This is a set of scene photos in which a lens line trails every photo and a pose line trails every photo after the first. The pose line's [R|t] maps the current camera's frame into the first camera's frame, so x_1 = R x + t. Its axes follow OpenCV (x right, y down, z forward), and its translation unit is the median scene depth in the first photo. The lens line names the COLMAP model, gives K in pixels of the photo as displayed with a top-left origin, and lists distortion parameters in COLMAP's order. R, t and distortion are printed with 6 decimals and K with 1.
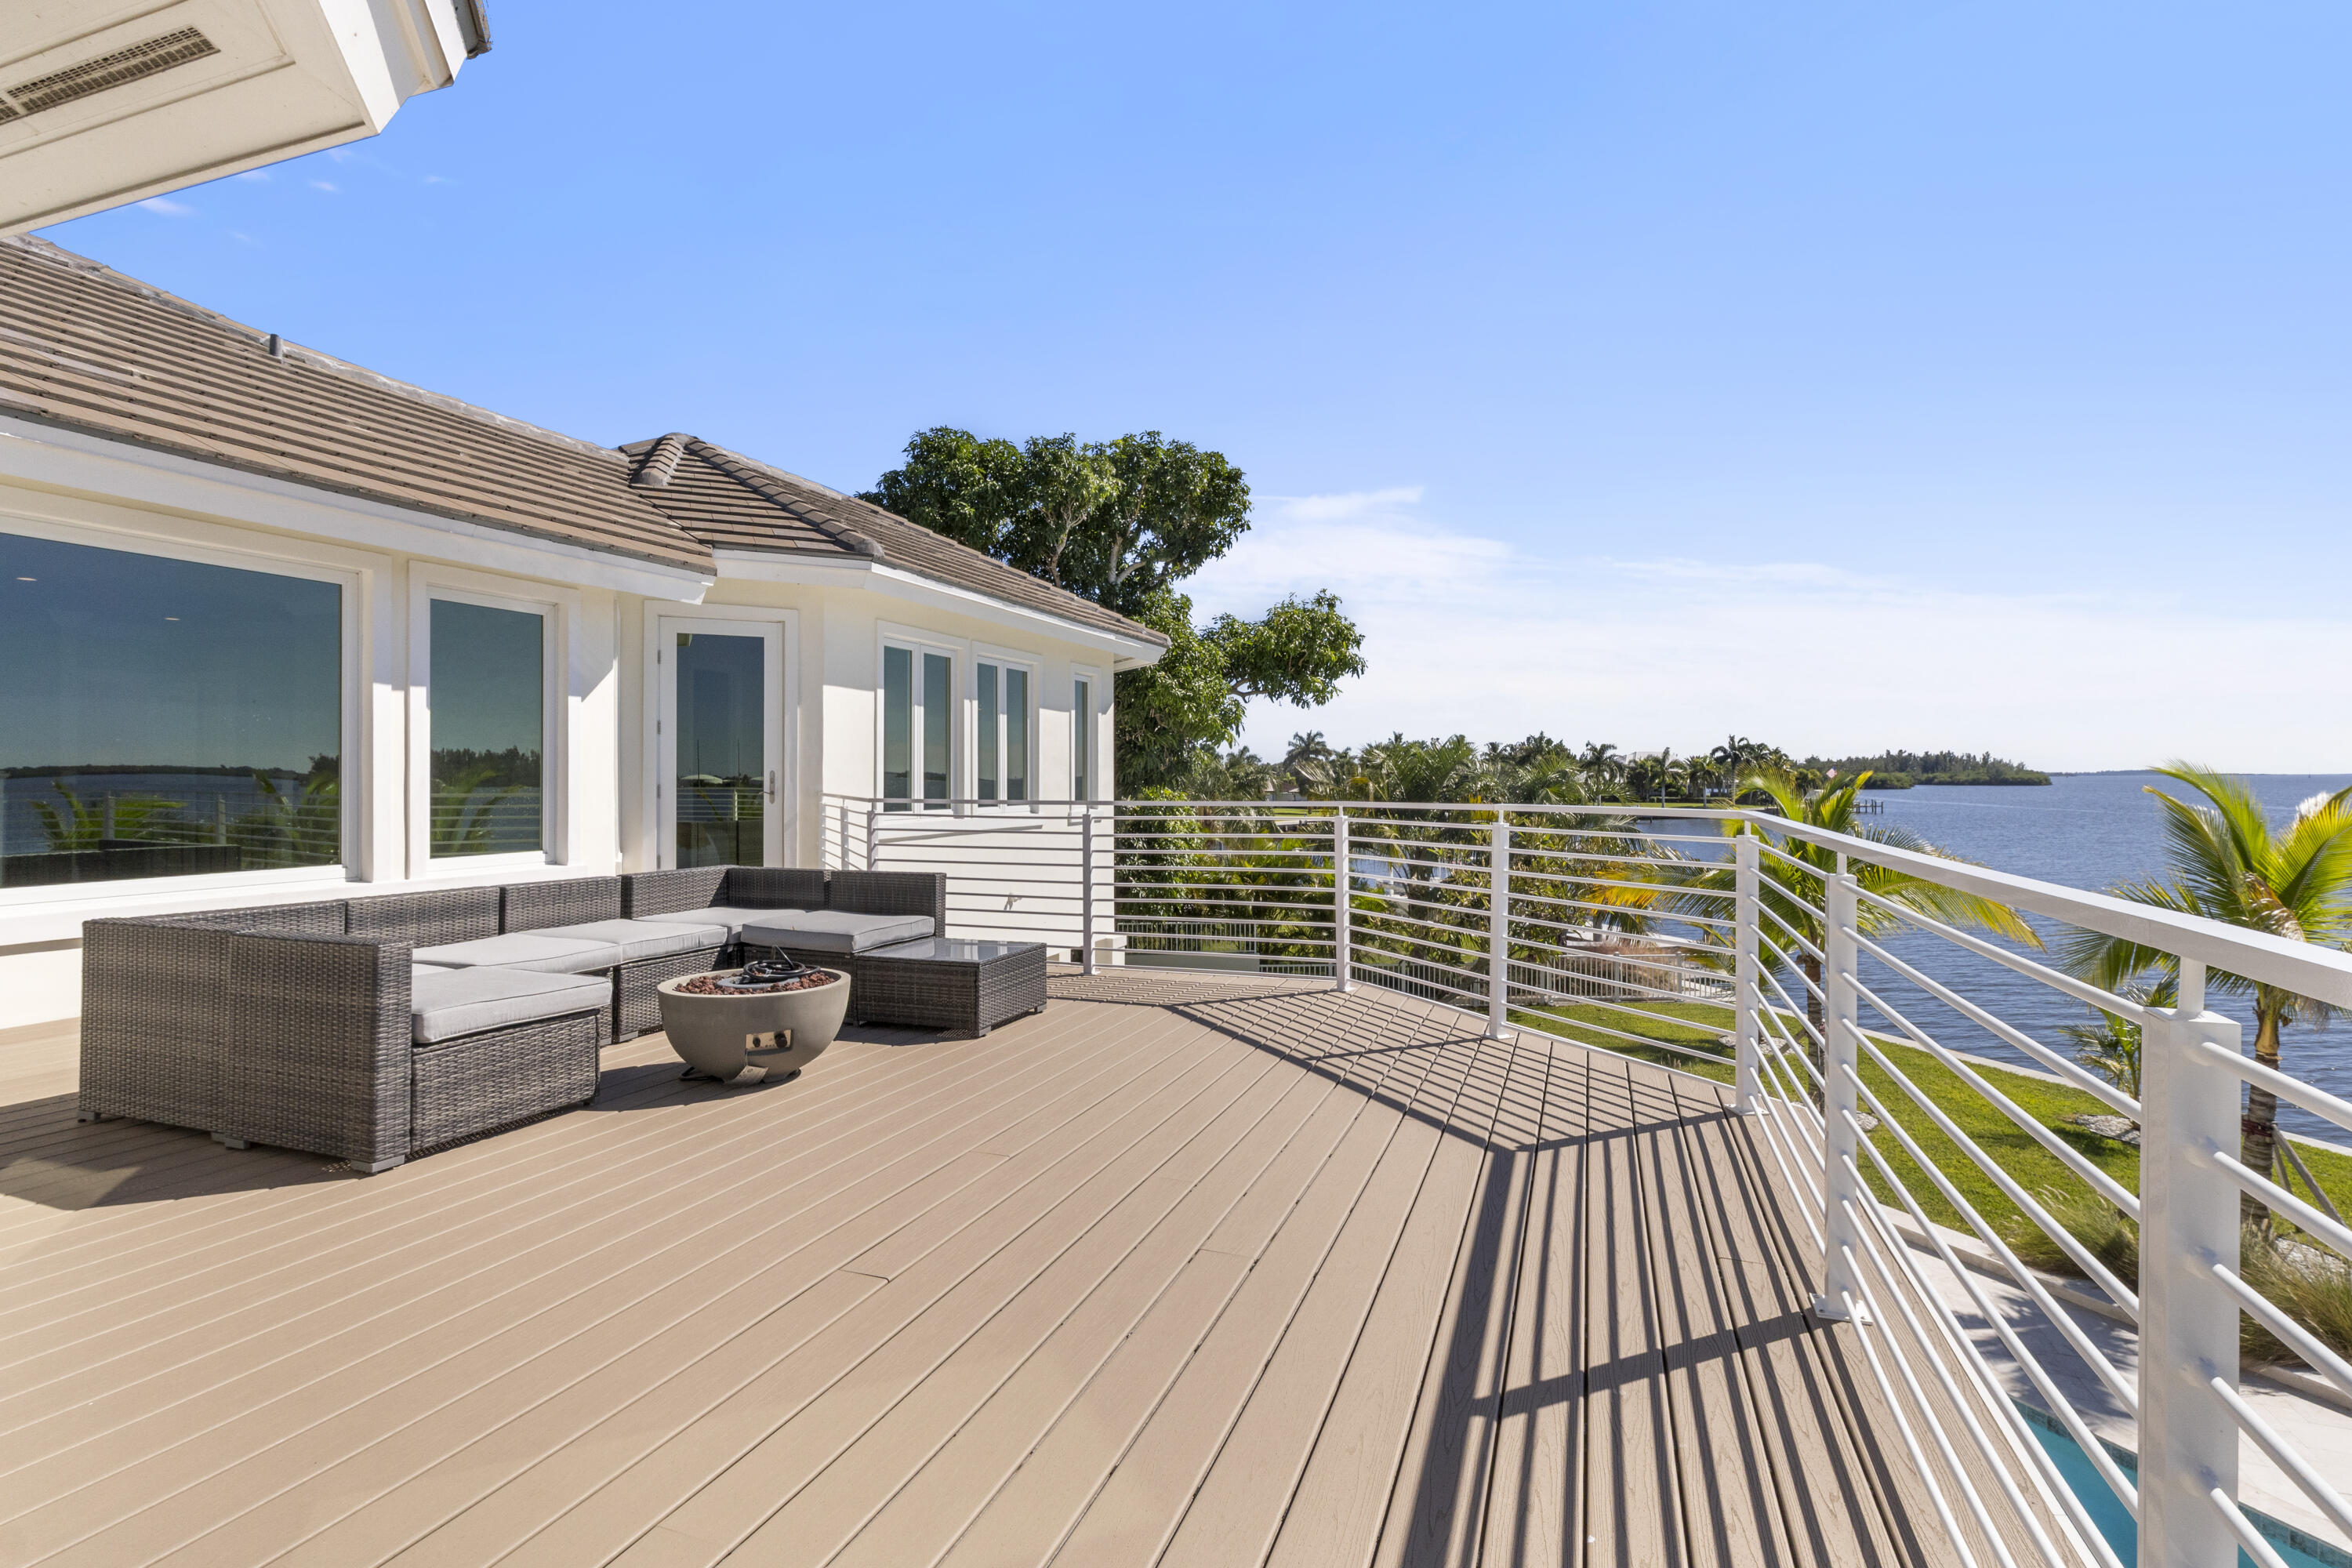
lens RADIAL K [[1136.2, 0, 1176.3], [0, 1136.2, 763.6], [0, 0, 1]] dist [-0.001196, -0.000095]
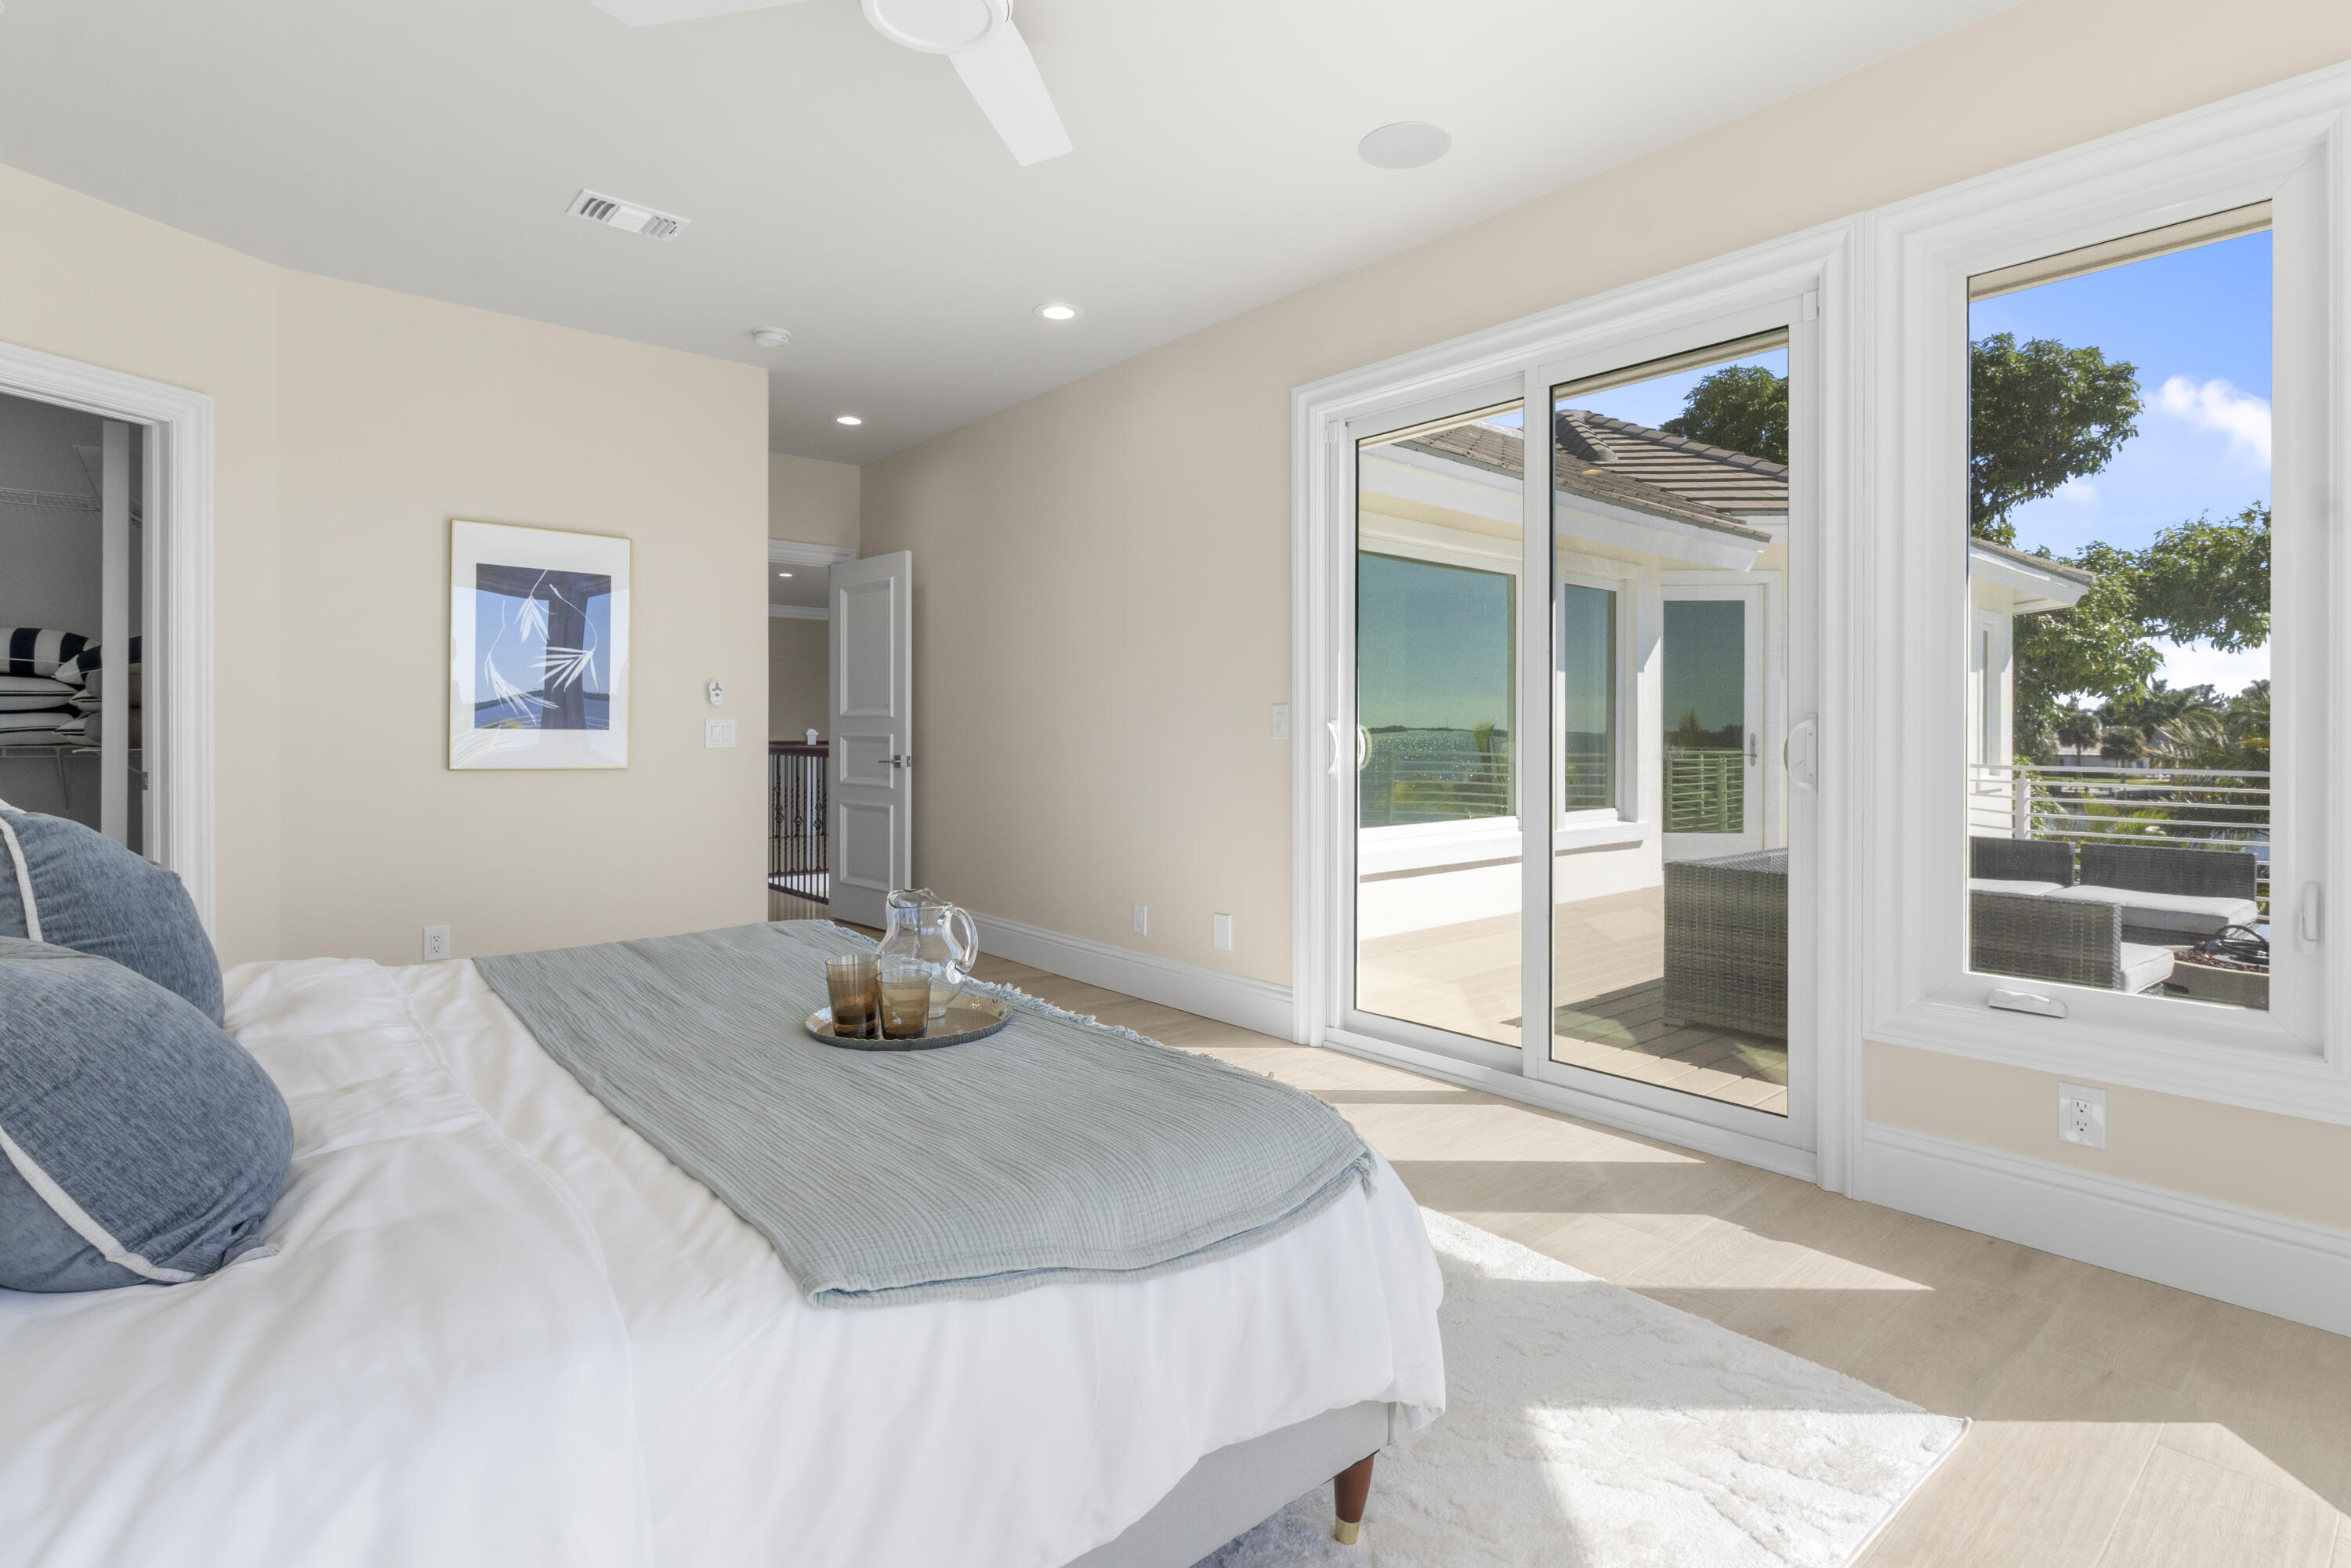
lens RADIAL K [[1150.6, 0, 1176.2], [0, 1150.6, 723.7], [0, 0, 1]] dist [-0.001272, -0.000516]
pose [[0.875221, -0.001786, -0.483720, -0.147123], [0.003407, 0.999991, 0.002472, -0.002966], [0.483711, -0.003812, 0.875220, -0.063404]]
